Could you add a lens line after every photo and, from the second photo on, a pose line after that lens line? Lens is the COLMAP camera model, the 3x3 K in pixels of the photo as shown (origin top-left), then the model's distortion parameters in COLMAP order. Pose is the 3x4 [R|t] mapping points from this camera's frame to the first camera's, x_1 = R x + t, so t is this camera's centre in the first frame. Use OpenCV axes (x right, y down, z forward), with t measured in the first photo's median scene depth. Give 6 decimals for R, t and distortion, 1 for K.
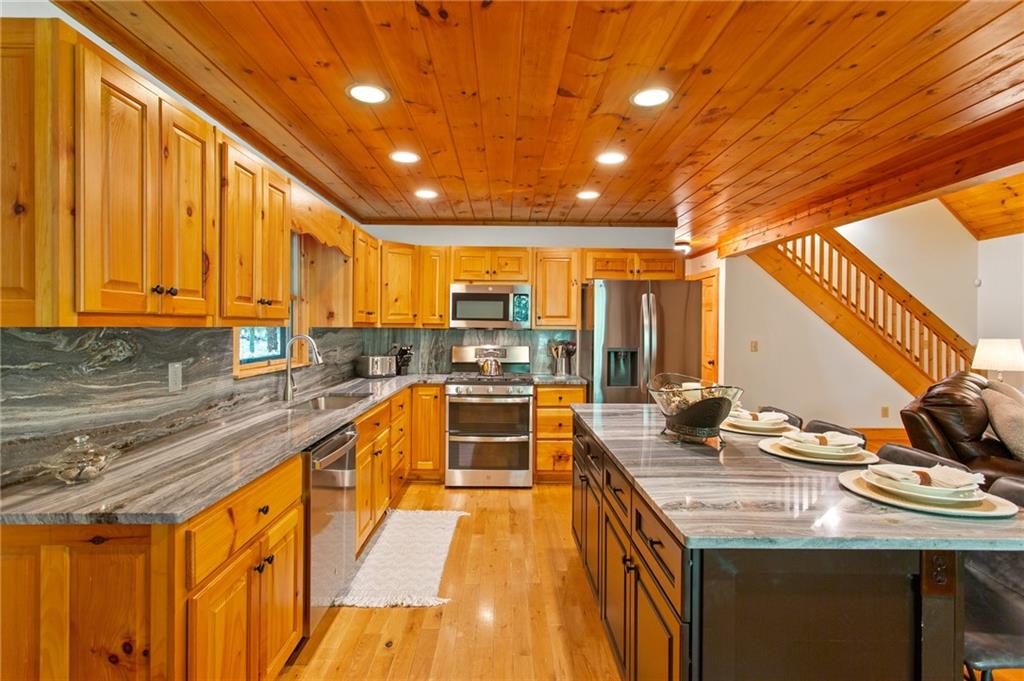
lens RADIAL K [[489.8, 0, 513.0], [0, 489.8, 330.2], [0, 0, 1]] dist [0.003176, 0.001333]
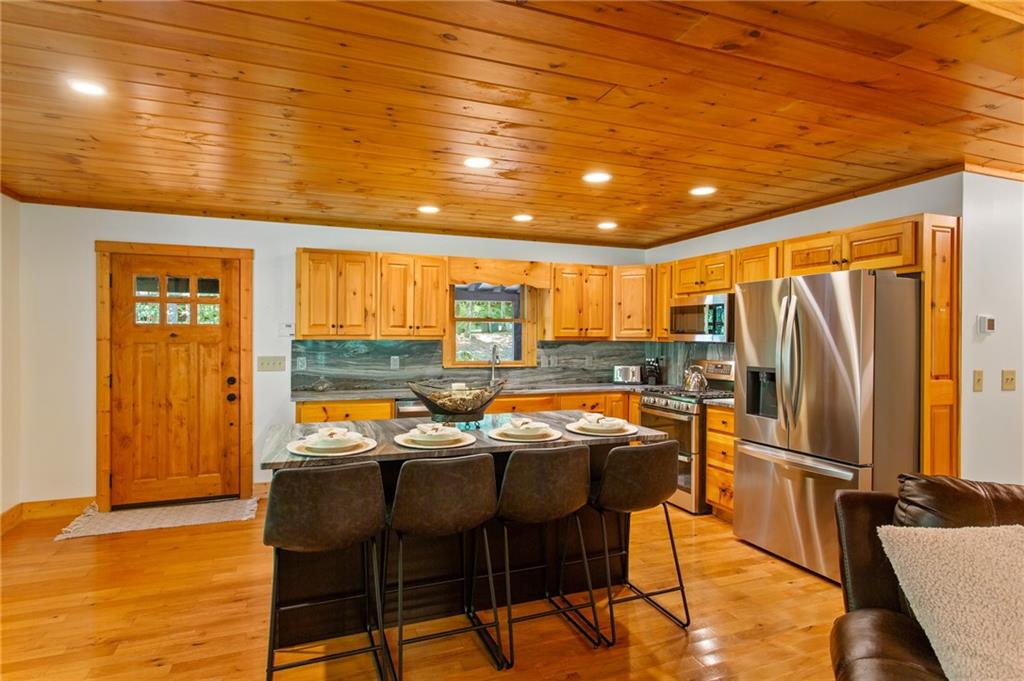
lens RADIAL K [[547.2, 0, 505.8], [0, 547.2, 339.4], [0, 0, 1]] dist [-0.002306, 0.000795]
pose [[0.346066, -0.000629, -0.938210, 0.868769], [-0.008498, 0.999957, -0.003805, -0.001784], [0.938172, 0.009290, 0.346045, 0.300188]]
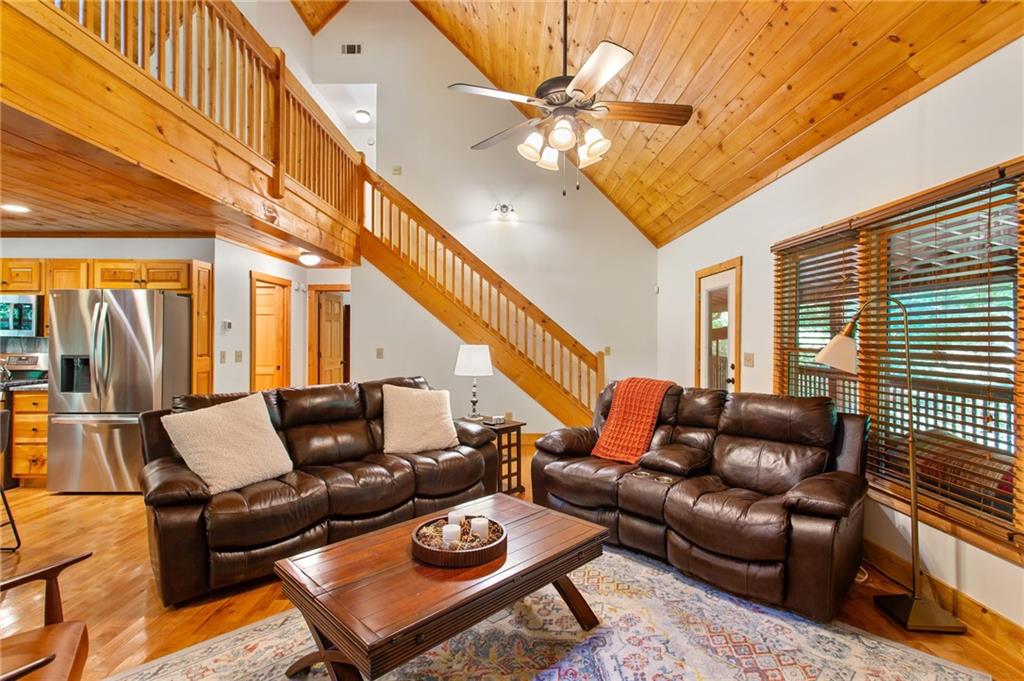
lens RADIAL K [[489.8, 0, 509.2], [0, 489.8, 331.0], [0, 0, 1]] dist [0.003176, 0.001333]
pose [[0.999825, -0.004549, -0.018138, 1.114702], [0.004267, 0.999870, -0.015520, 0.004989], [0.018207, 0.015440, 0.999715, -0.023281]]
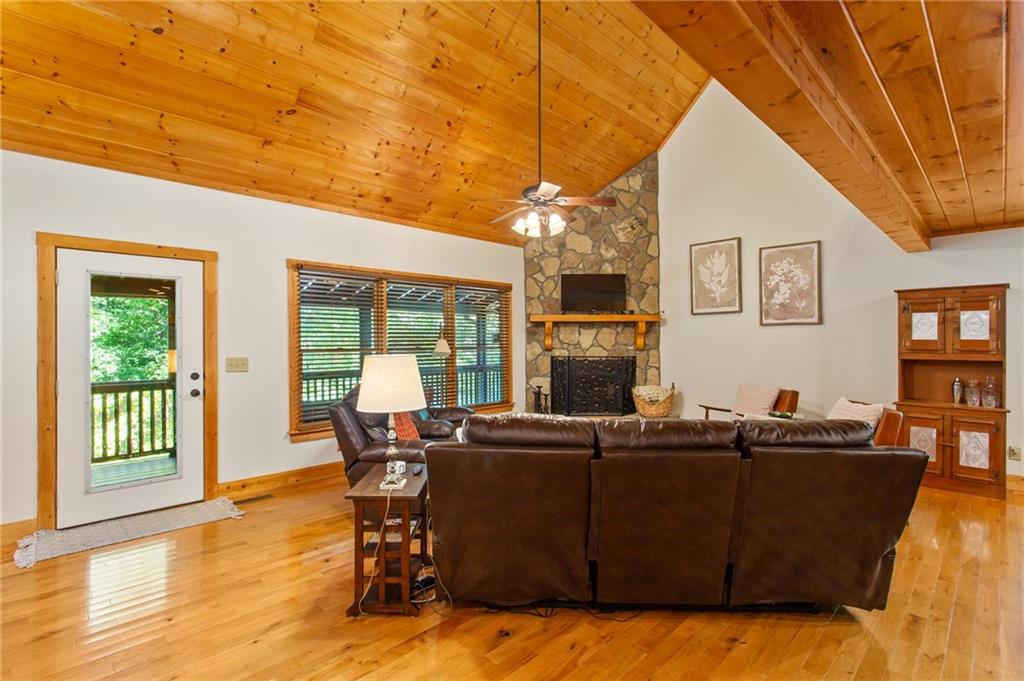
lens RADIAL K [[489.8, 0, 514.2], [0, 489.8, 342.2], [0, 0, 1]] dist [0.003176, 0.001333]
pose [[-0.696946, -0.003445, 0.717116, 0.478469], [0.003839, 0.999956, 0.008535, -0.000170], [-0.717114, 0.008702, -0.696902, 1.344942]]
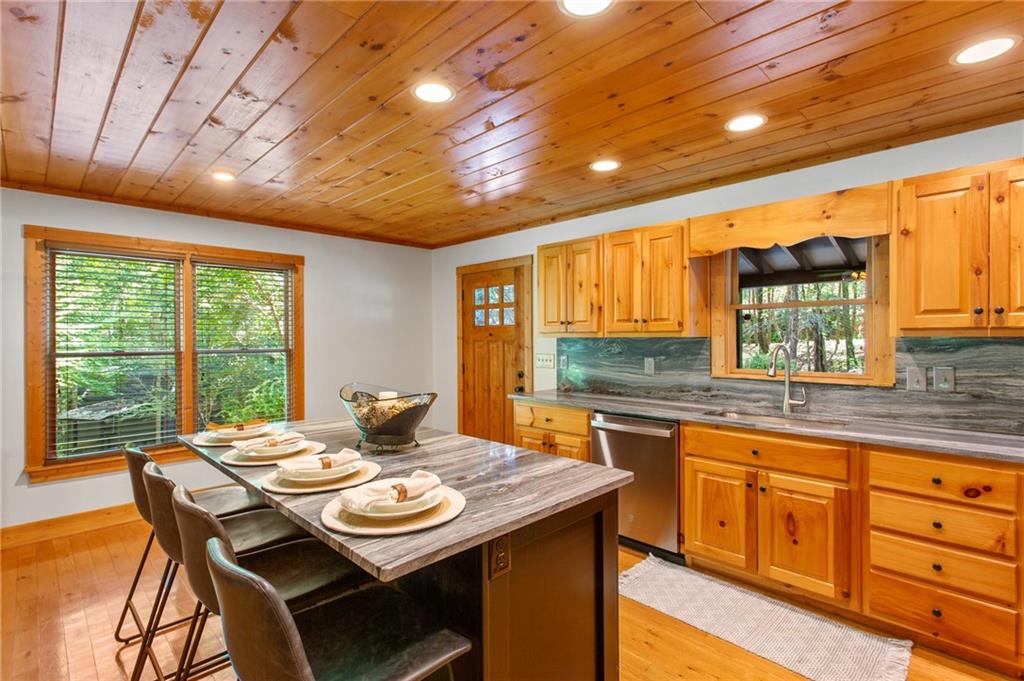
lens RADIAL K [[489.8, 0, 514.6], [0, 489.8, 339.6], [0, 0, 1]] dist [0.003176, 0.001333]
pose [[-0.717158, 0.002366, -0.696906, 0.430412], [-0.003275, 0.999972, 0.006765, -0.004248], [0.696903, 0.007134, -0.717130, 0.936801]]
